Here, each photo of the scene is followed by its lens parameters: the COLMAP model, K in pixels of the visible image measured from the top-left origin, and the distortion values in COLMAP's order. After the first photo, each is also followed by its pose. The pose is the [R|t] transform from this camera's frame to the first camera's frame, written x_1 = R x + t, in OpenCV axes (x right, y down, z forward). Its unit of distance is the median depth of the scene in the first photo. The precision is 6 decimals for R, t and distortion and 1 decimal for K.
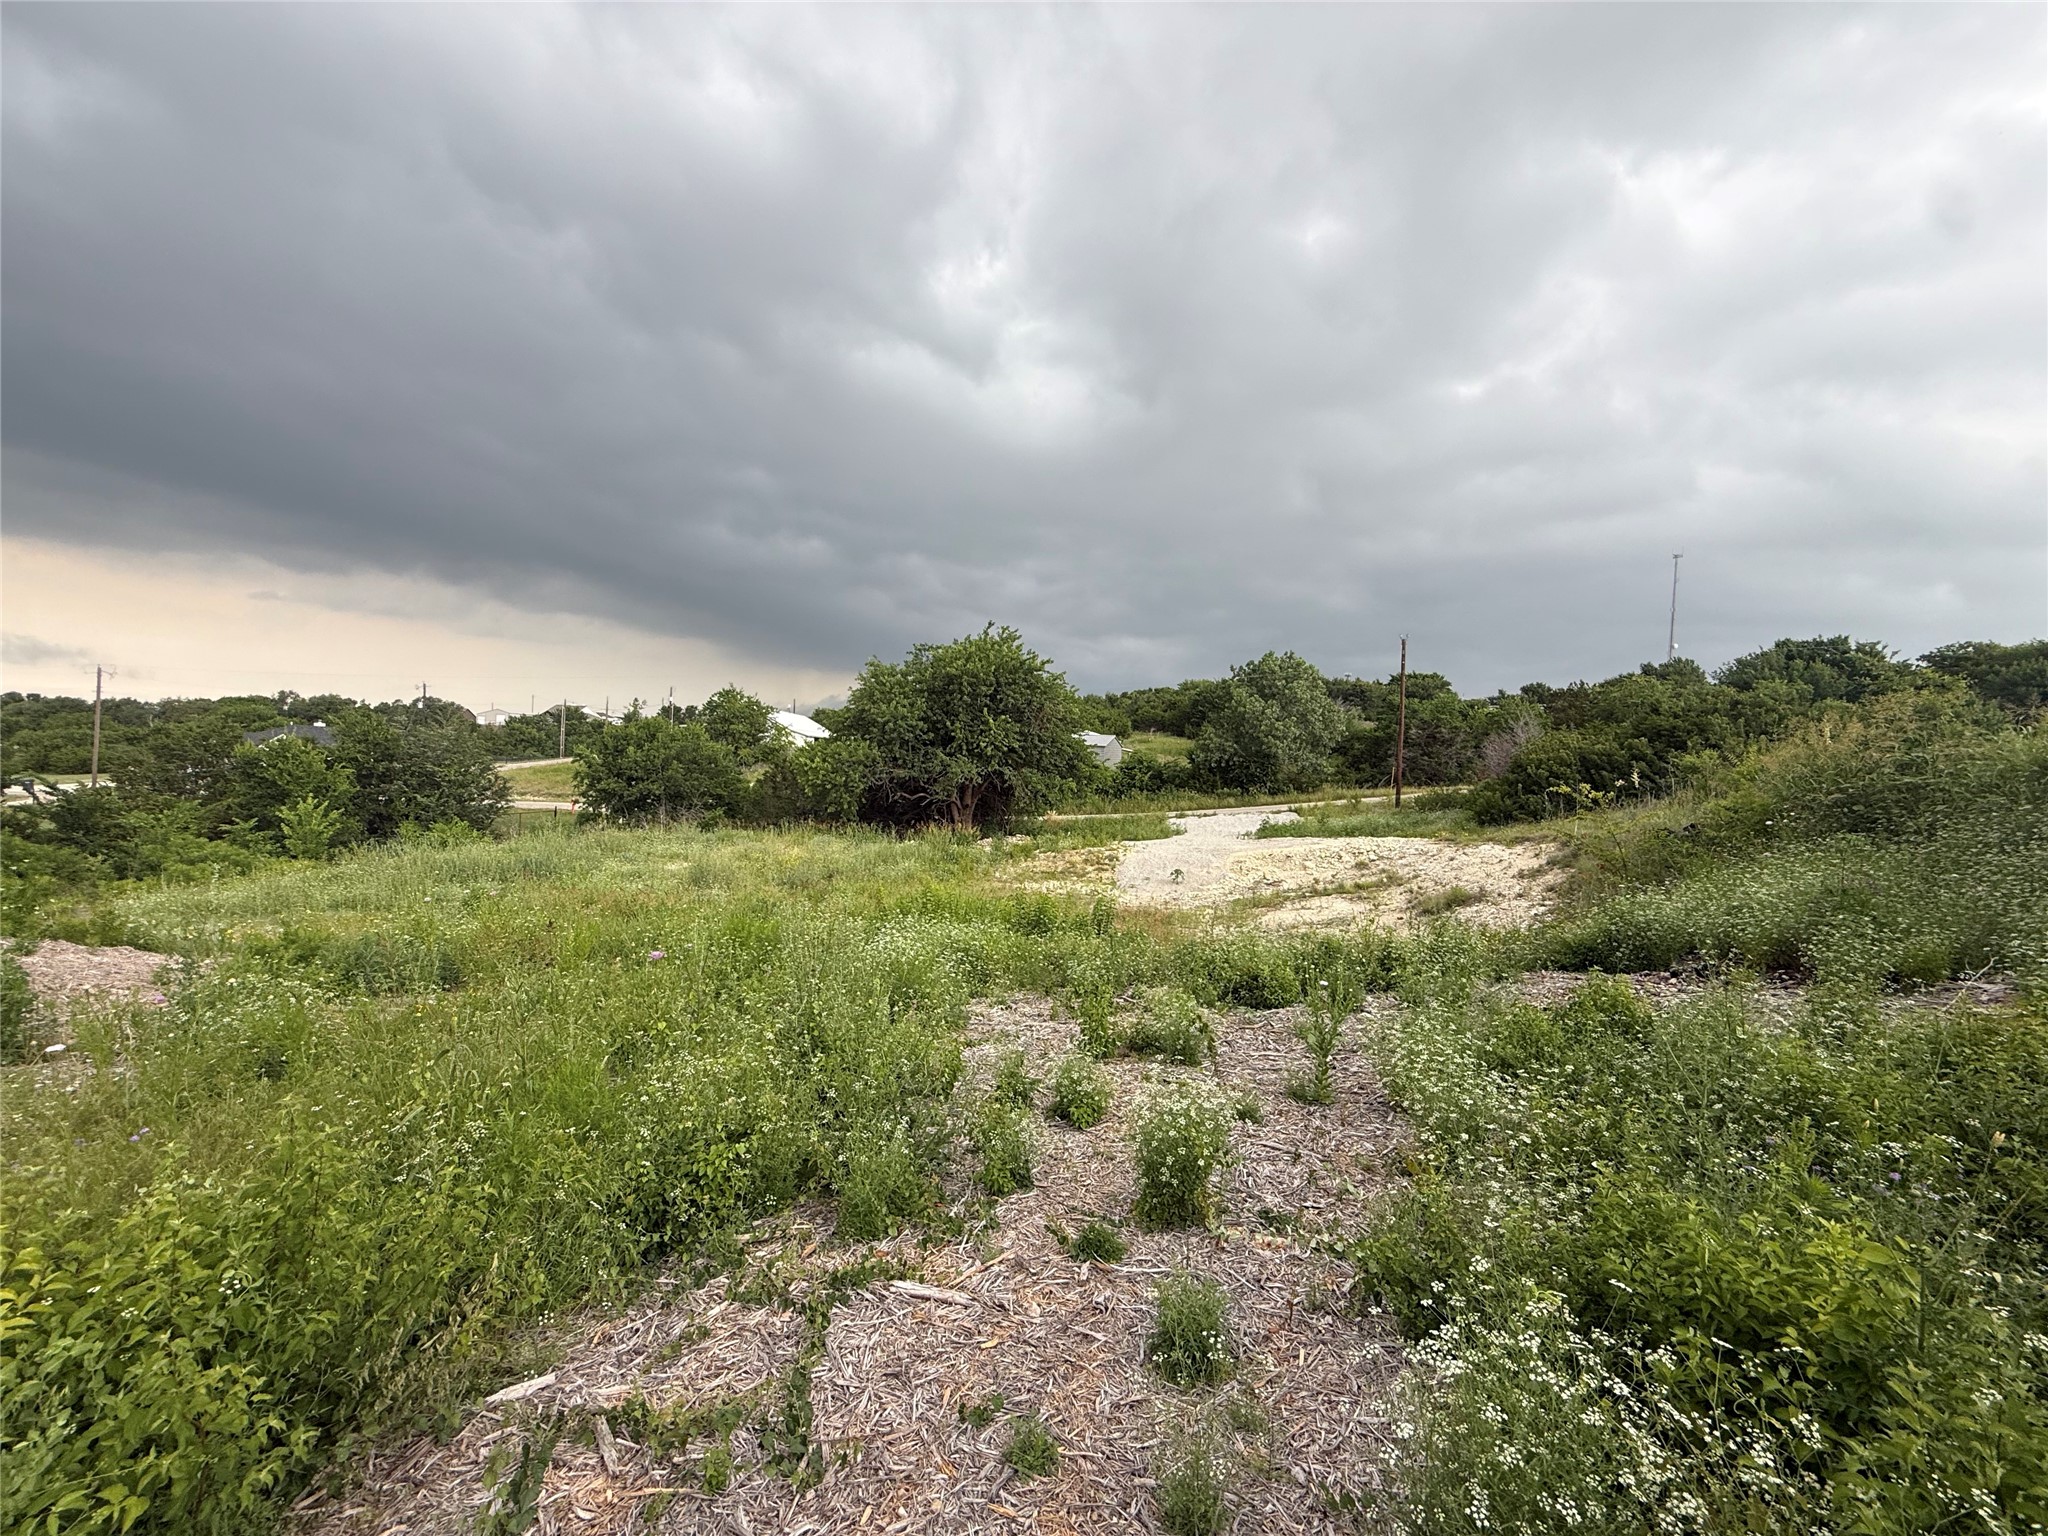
lens RADIAL K [[818.5, 0, 1023.2], [0, 818.5, 786.8], [0, 0, 1]] dist [0.000910, -0.000051]
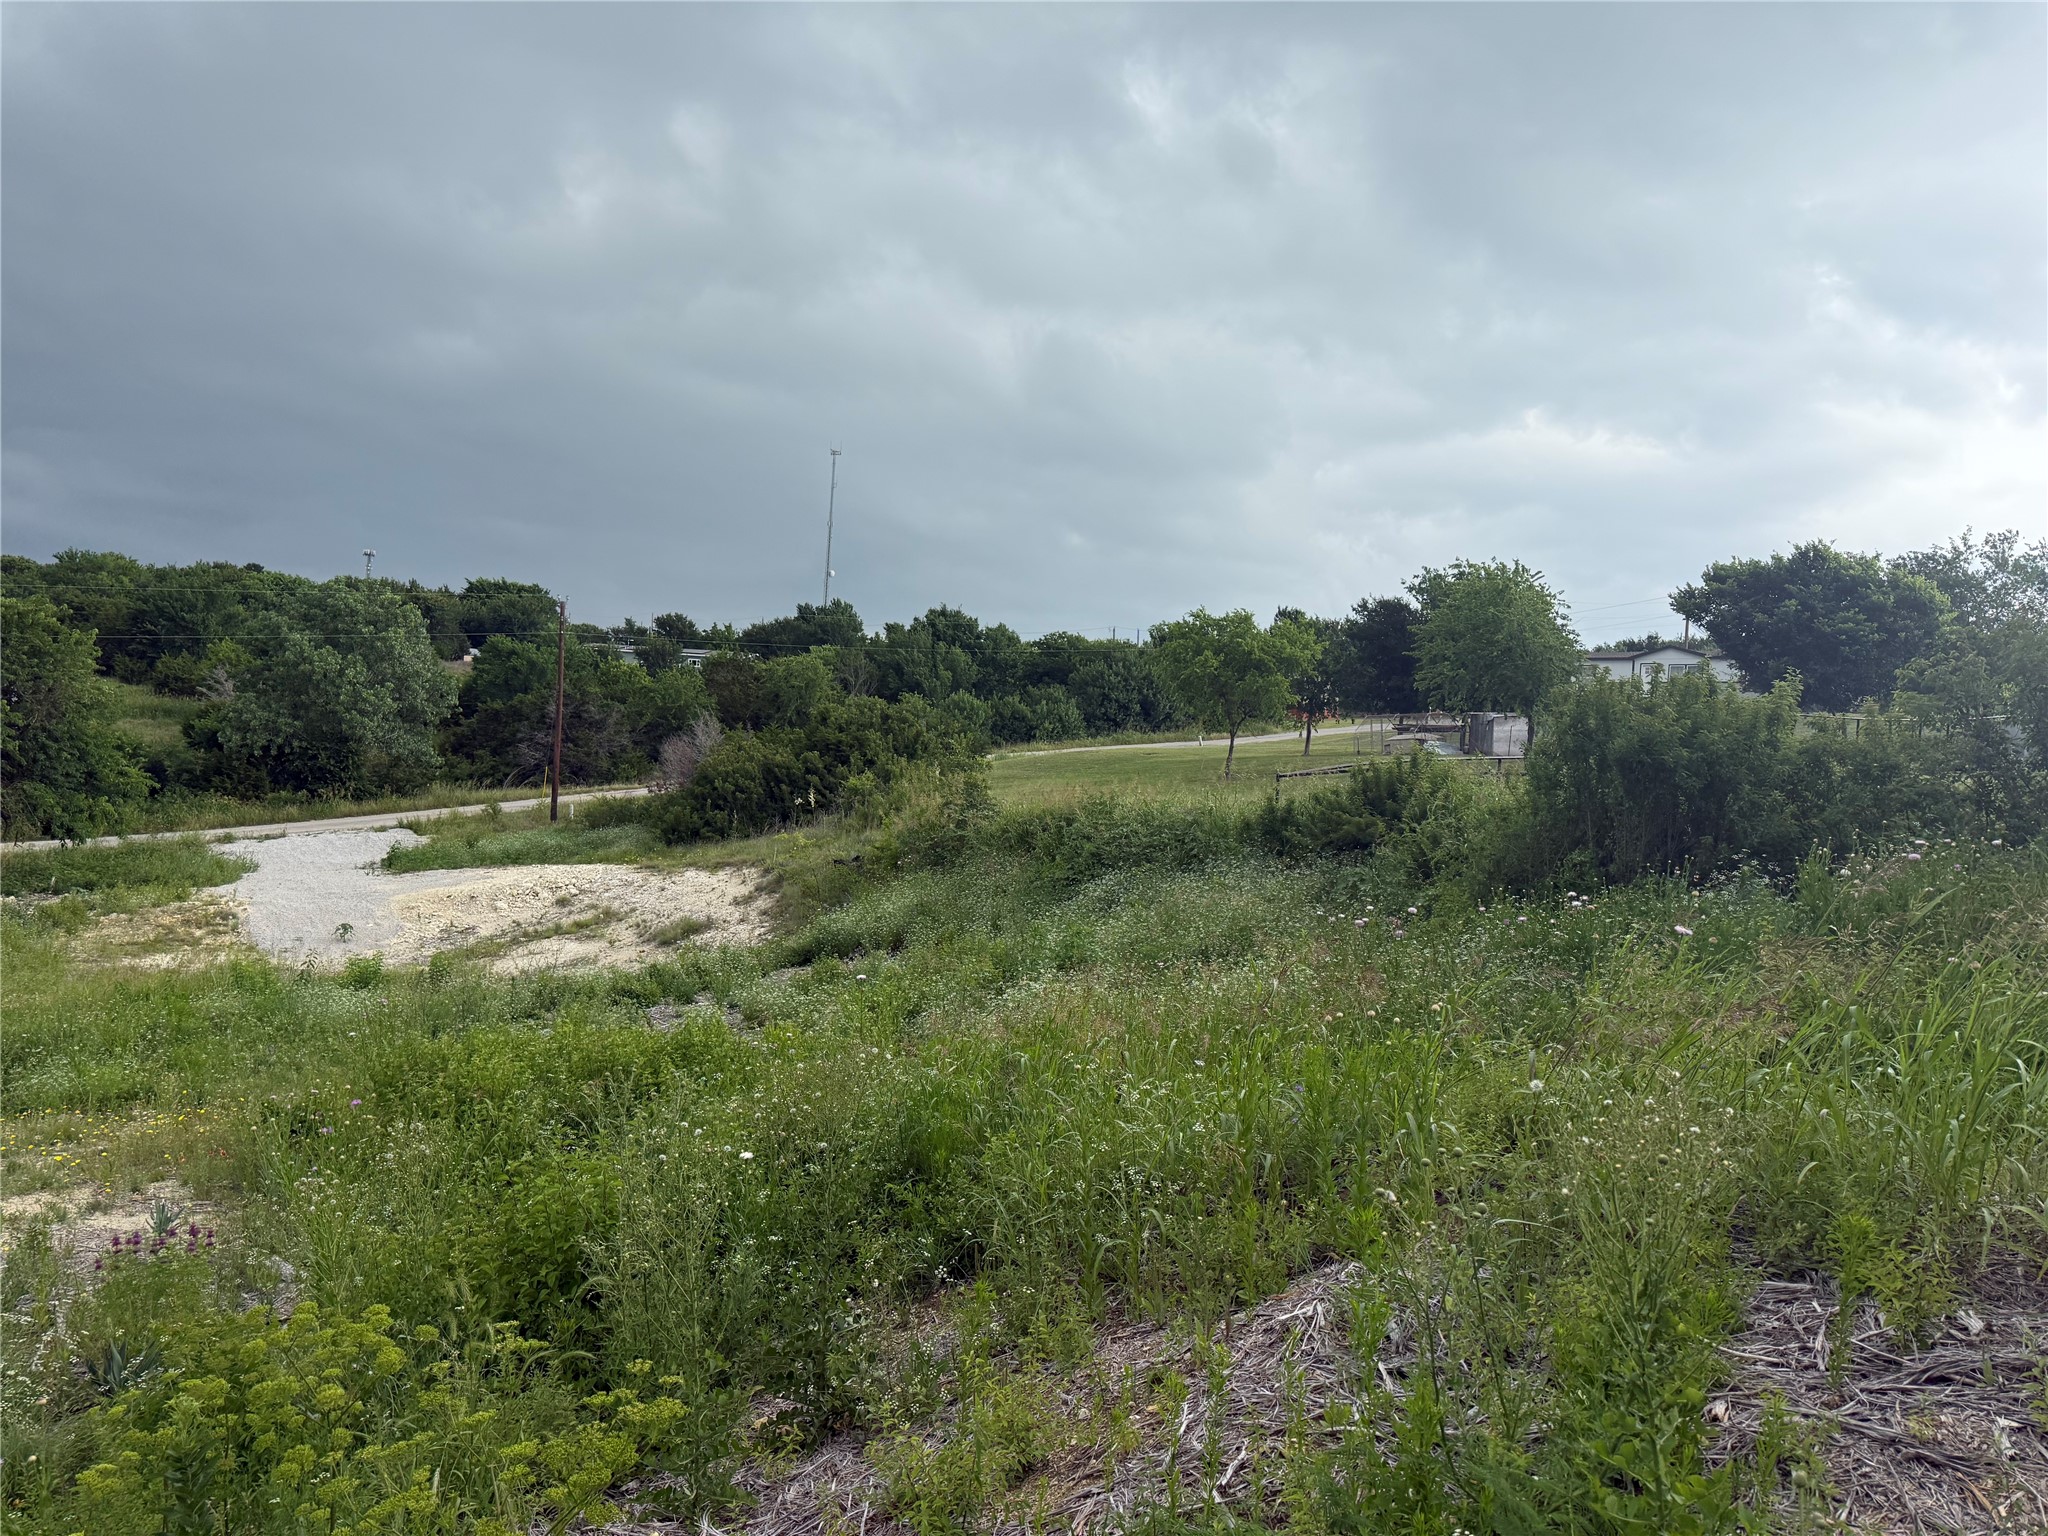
lens RADIAL K [[1430.7, 0, 1023.6], [0, 1430.7, 767.3], [0, 0, 1]] dist [-0.003452, -0.000688]
pose [[0.691615, -0.004616, 0.722252, -0.316695], [-0.002685, 0.999956, 0.008963, -0.056573], [-0.722262, -0.008138, 0.691572, -0.376175]]
